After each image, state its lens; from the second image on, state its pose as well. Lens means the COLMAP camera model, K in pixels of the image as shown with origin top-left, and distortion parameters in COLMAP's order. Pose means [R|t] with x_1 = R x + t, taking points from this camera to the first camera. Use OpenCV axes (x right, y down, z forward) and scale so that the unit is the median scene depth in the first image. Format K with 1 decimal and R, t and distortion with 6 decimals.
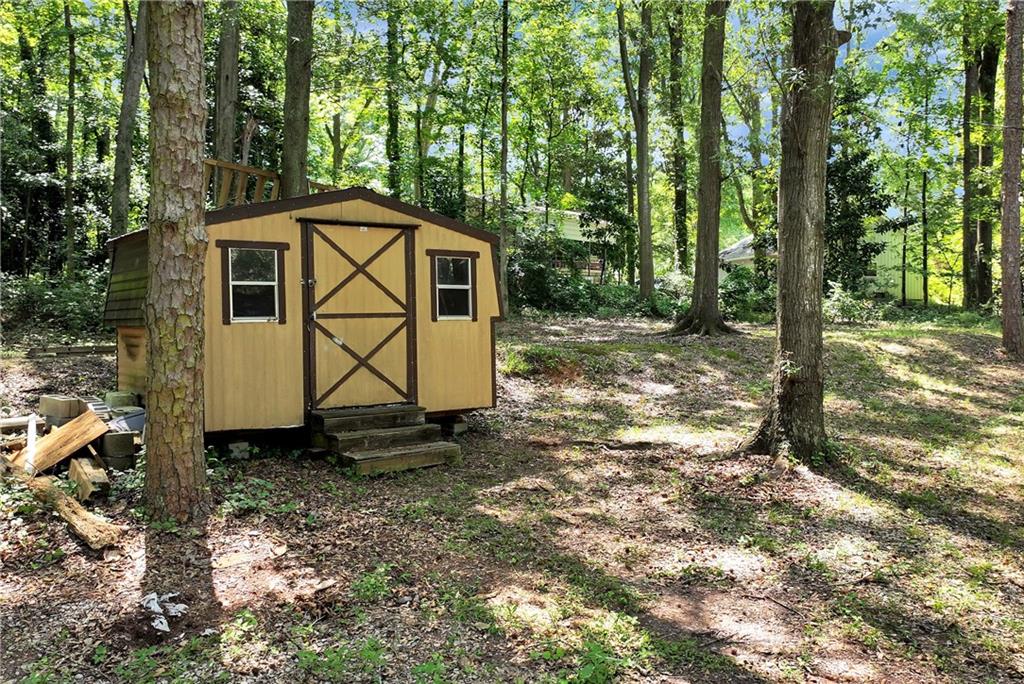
lens RADIAL K [[841.5, 0, 510.8], [0, 841.5, 344.6], [0, 0, 1]] dist [-0.007656, 0.012307]
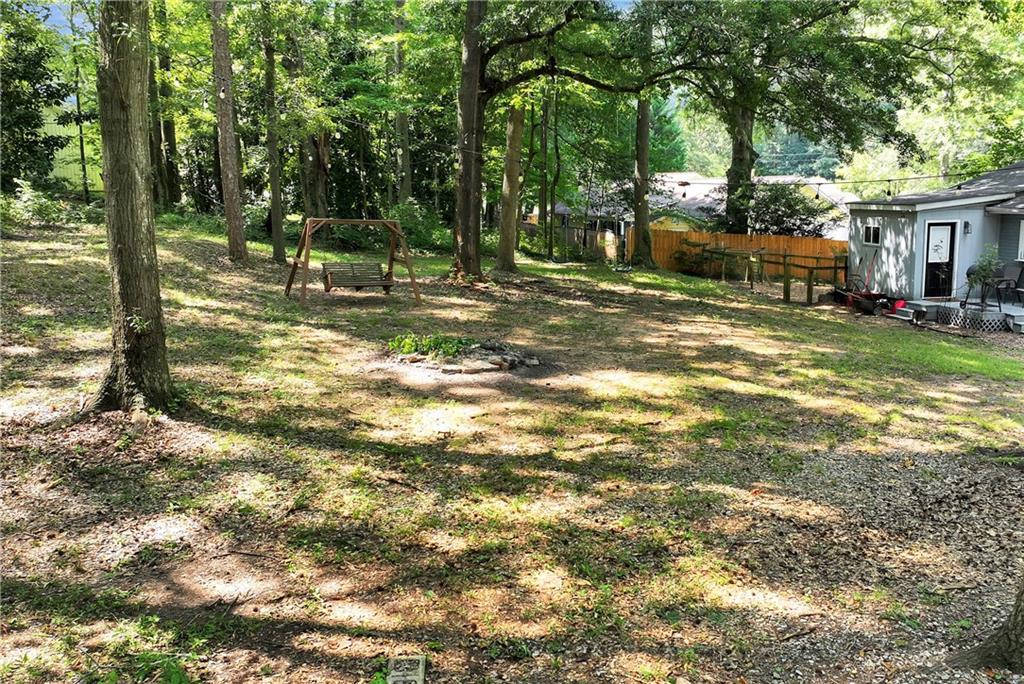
lens RADIAL K [[841.5, 0, 556.4], [0, 841.5, 334.1], [0, 0, 1]] dist [-0.007656, 0.012307]
pose [[0.574281, -0.132255, 0.807905, -0.255774], [0.033991, 0.989865, 0.137880, -0.104784], [-0.817952, -0.051720, 0.572956, 0.007130]]
